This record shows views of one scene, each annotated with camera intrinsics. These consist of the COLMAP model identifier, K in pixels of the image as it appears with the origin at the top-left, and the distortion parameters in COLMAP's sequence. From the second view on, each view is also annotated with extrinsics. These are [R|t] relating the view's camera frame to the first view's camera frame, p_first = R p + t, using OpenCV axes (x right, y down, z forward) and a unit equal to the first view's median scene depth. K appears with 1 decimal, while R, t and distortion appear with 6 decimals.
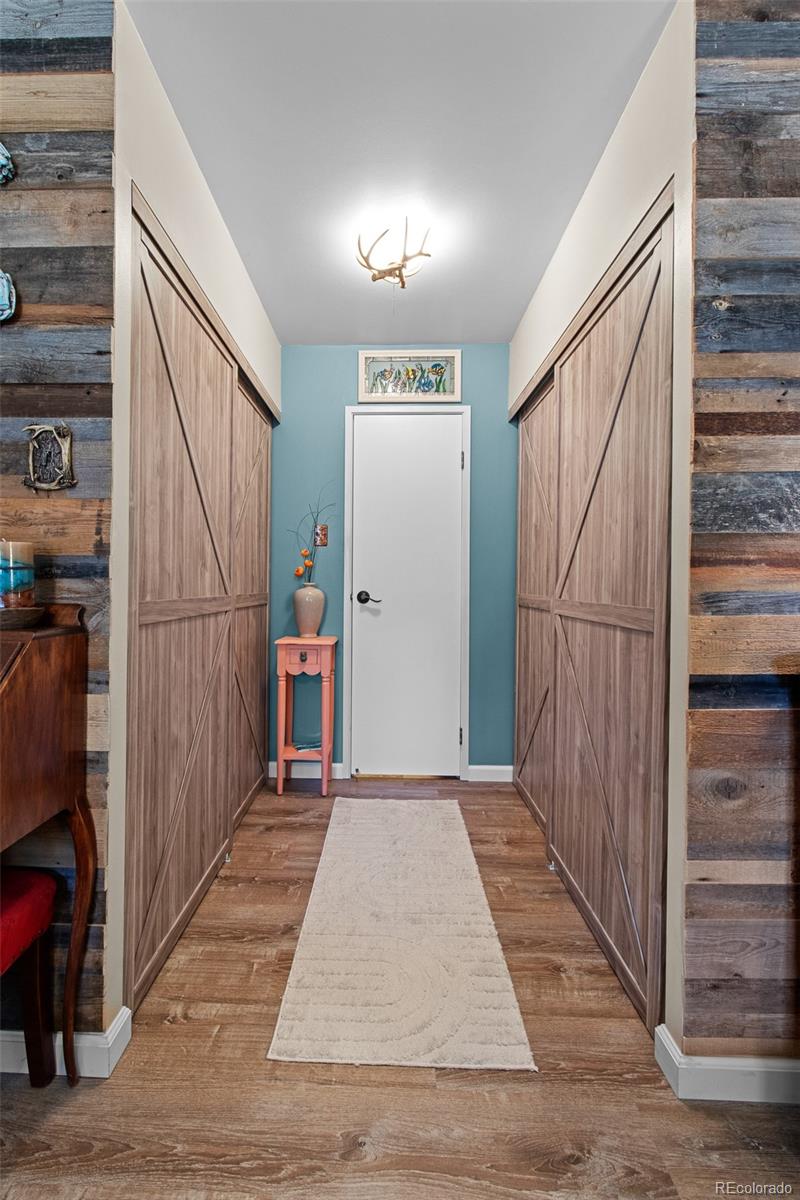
lens RADIAL K [[507.8, 0, 398.2], [0, 507.8, 589.3], [0, 0, 1]] dist [-0.002660, -0.000016]
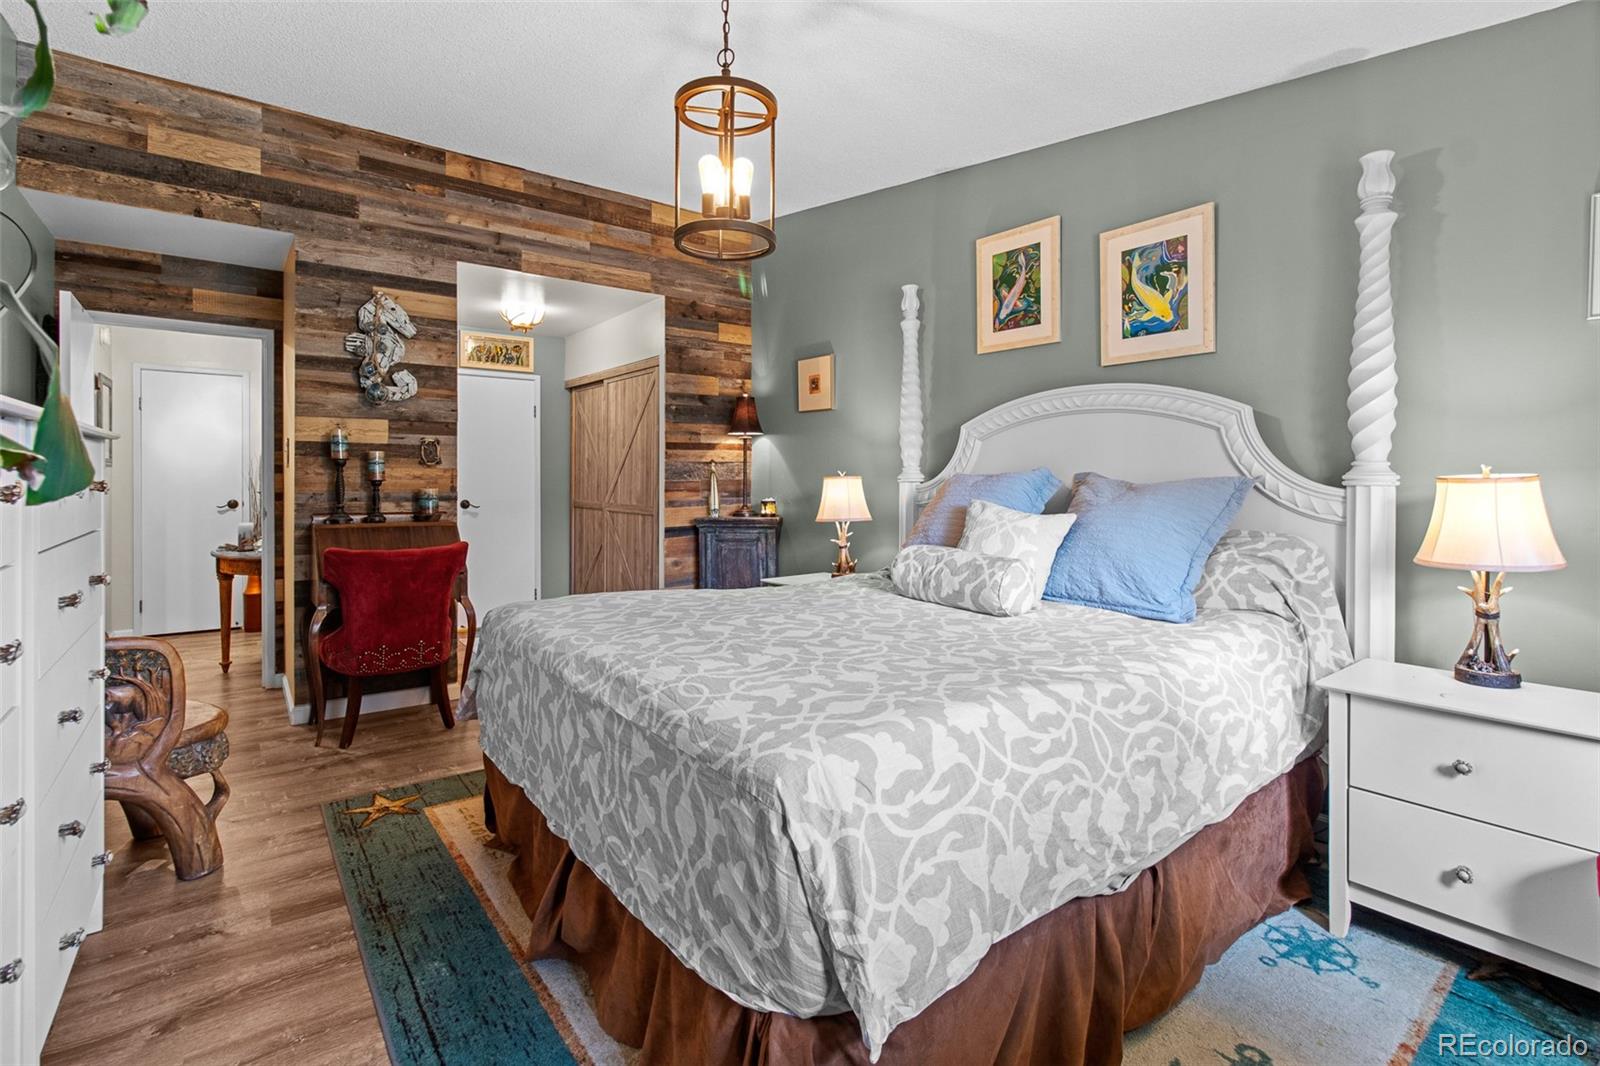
lens RADIAL K [[739.7, 0, 803.4], [0, 739.7, 473.5], [0, 0, 1]] dist [0.006106, -0.000578]
pose [[0.776398, -0.002704, 0.630237, -1.539423], [0.009490, 0.999928, -0.007402, -0.112390], [-0.630172, 0.011728, 0.776367, -2.902519]]
